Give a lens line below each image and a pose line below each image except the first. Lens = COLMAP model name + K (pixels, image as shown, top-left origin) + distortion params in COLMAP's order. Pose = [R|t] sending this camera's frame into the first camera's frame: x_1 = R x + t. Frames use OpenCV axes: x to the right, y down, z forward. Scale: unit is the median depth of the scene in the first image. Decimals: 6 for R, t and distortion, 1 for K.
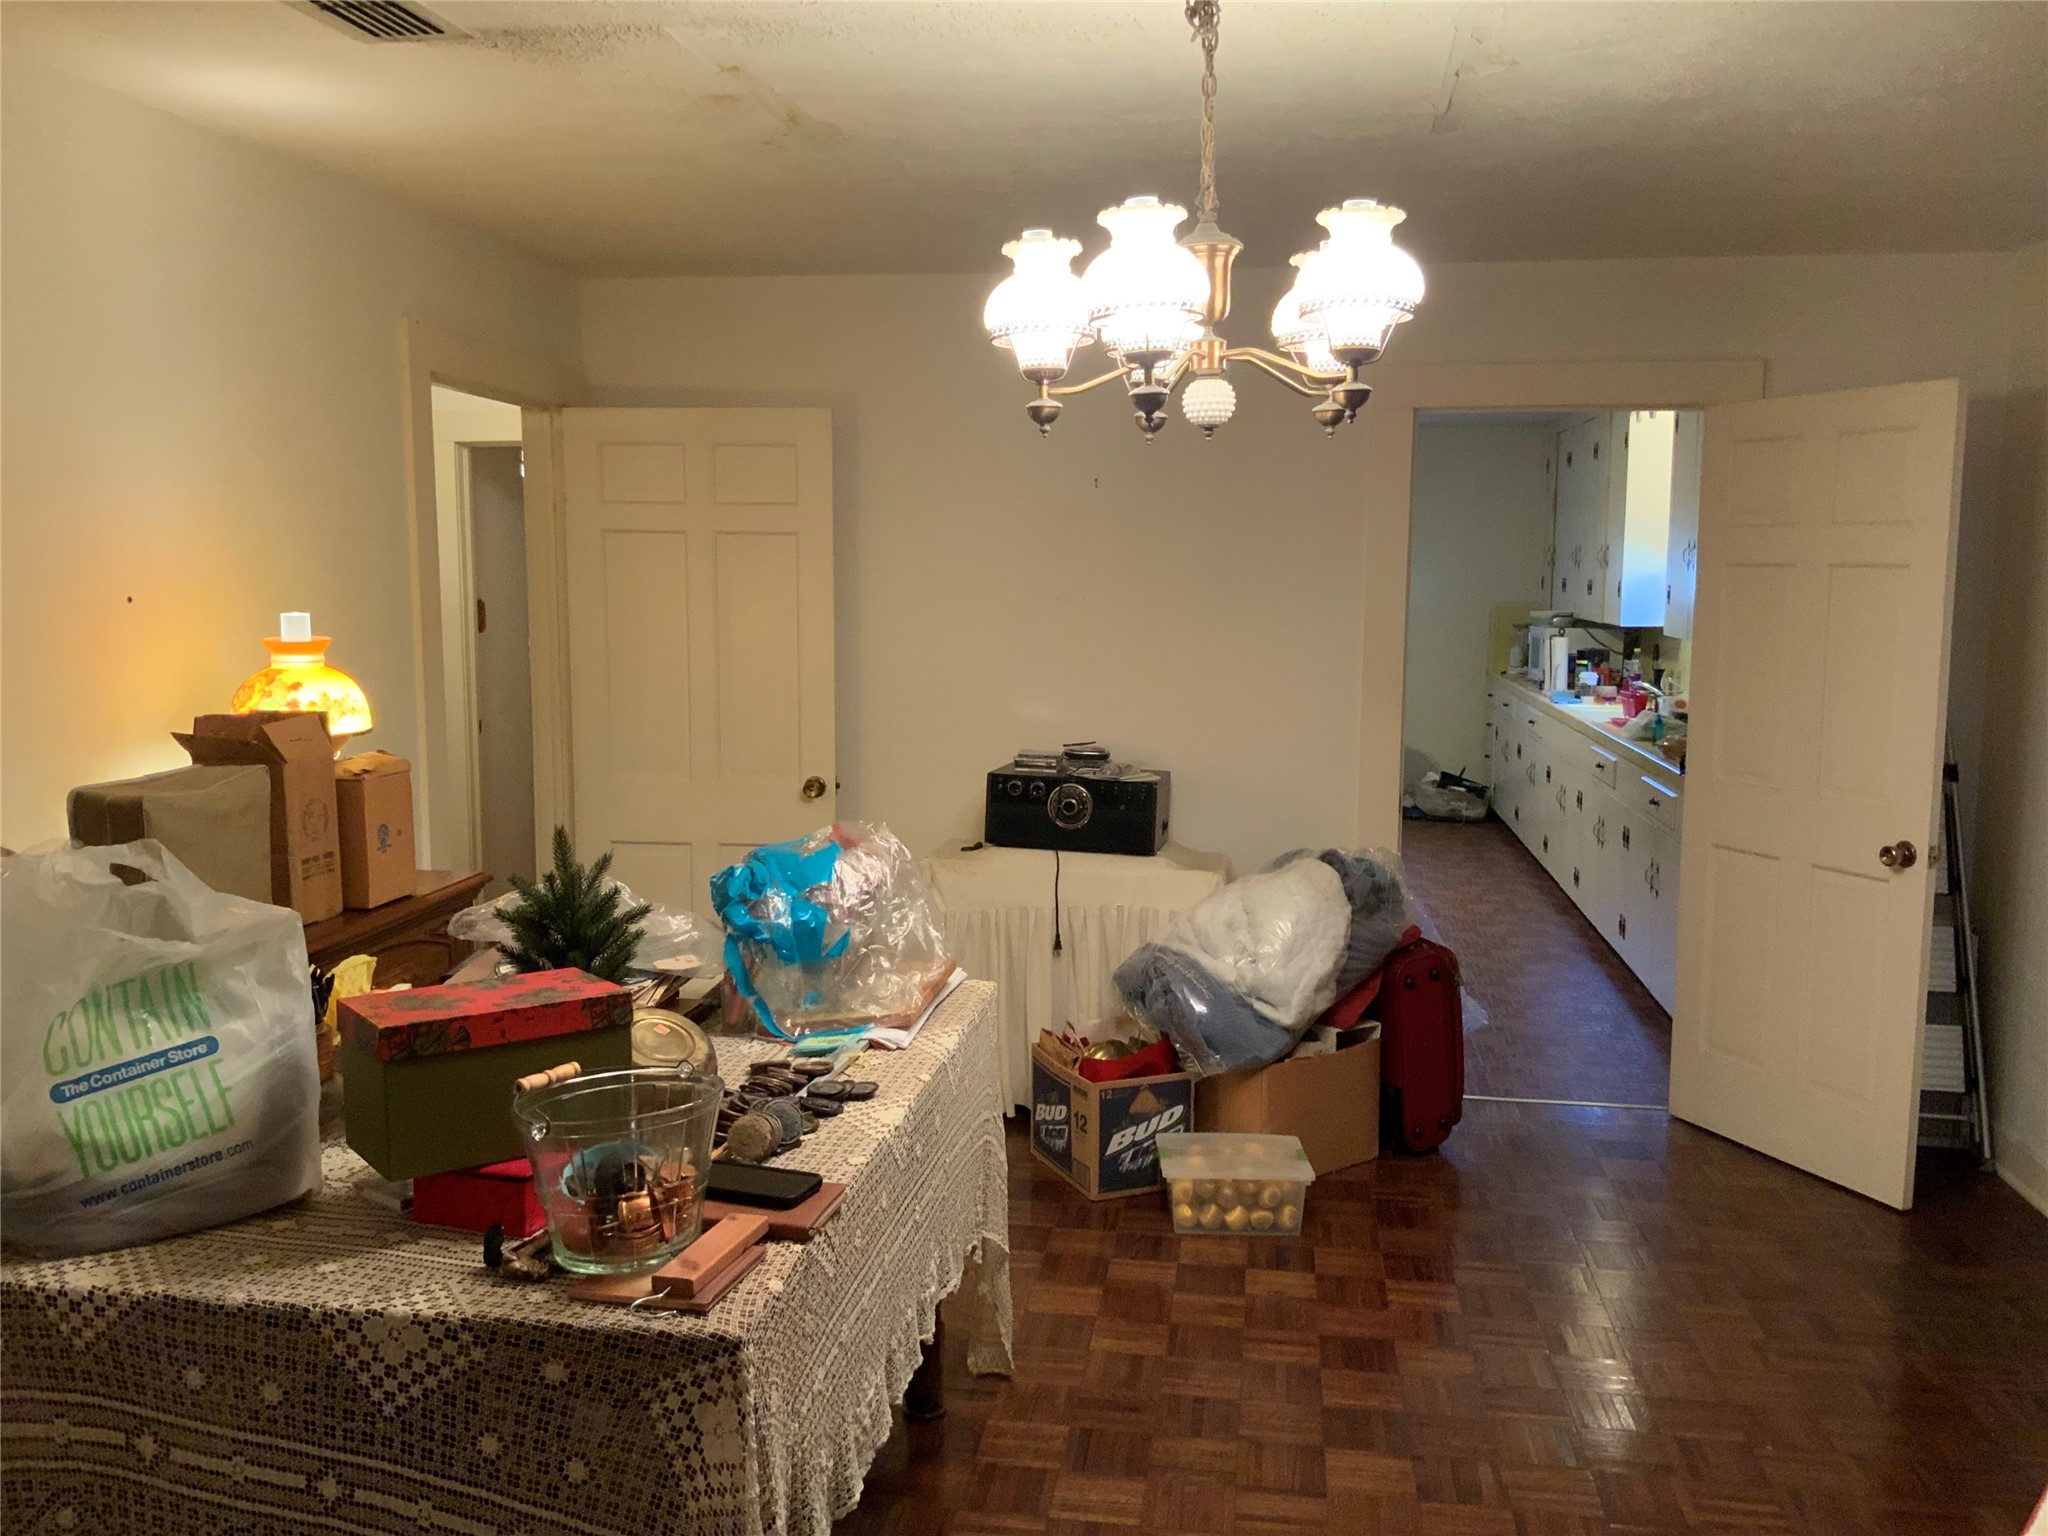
lens RADIAL K [[1709.4, 0, 1024.0], [0, 1709.4, 768.0], [0, 0, 1]] dist [0.097391, -0.237029]
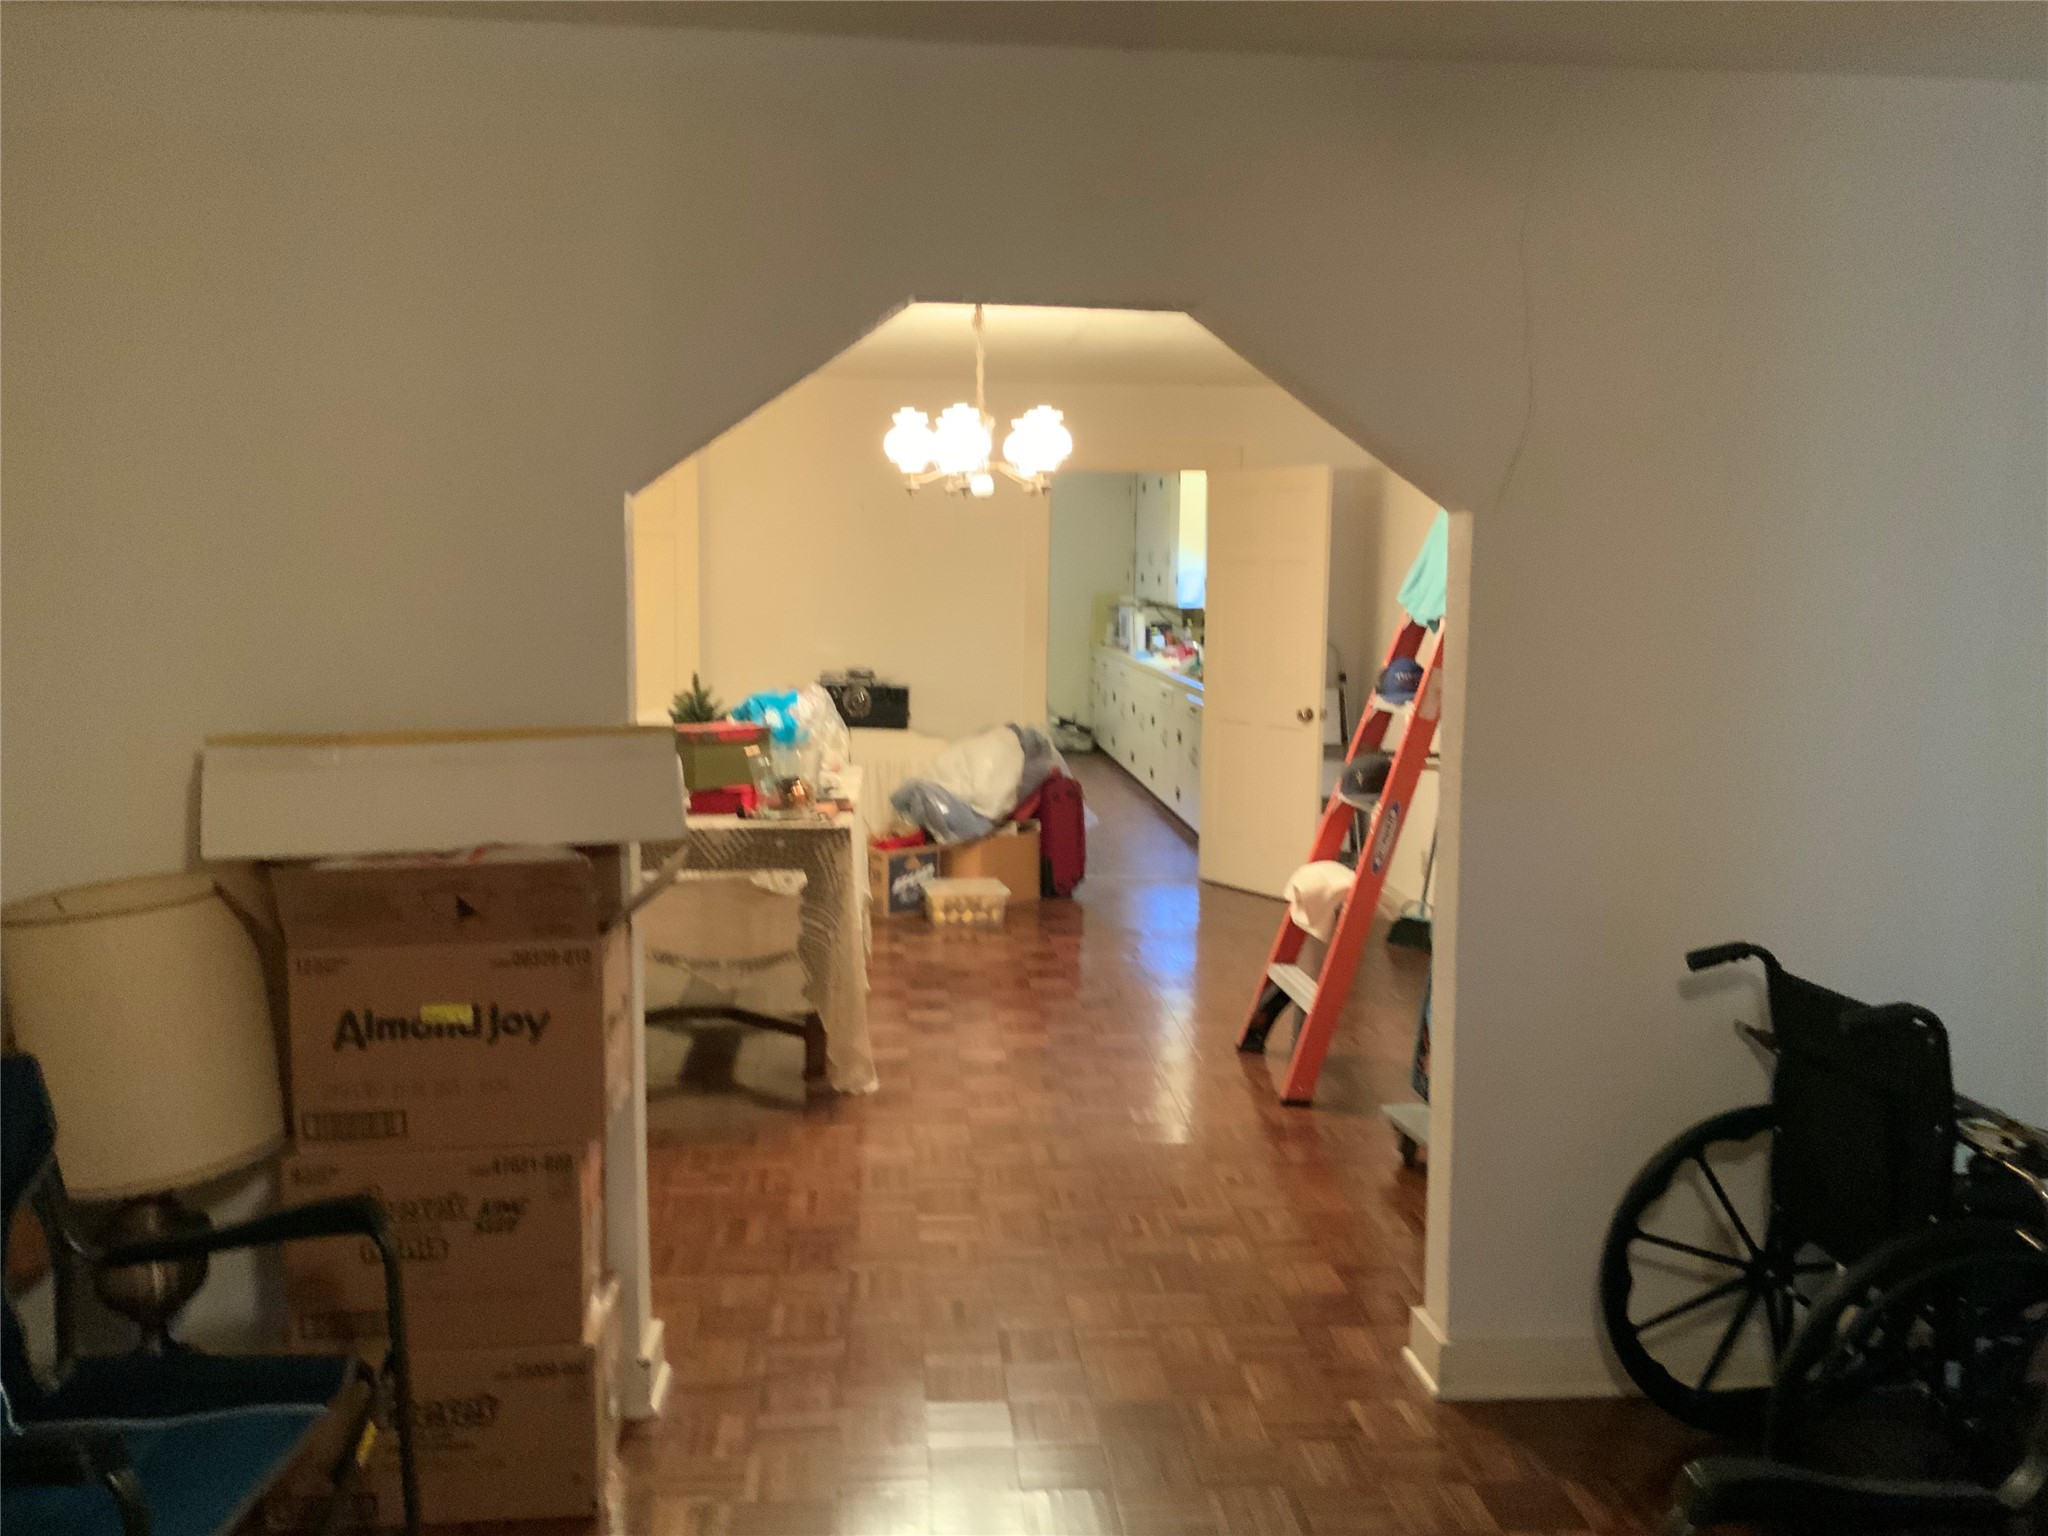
lens RADIAL K [[1709.4, 0, 1024.0], [0, 1709.4, 768.0], [0, 0, 1]] dist [0.097391, -0.237029]
pose [[0.974207, -0.014038, 0.225221, -0.206063], [0.013692, 0.999901, 0.003101, 0.089953], [-0.225242, 0.000062, 0.974303, -0.715452]]
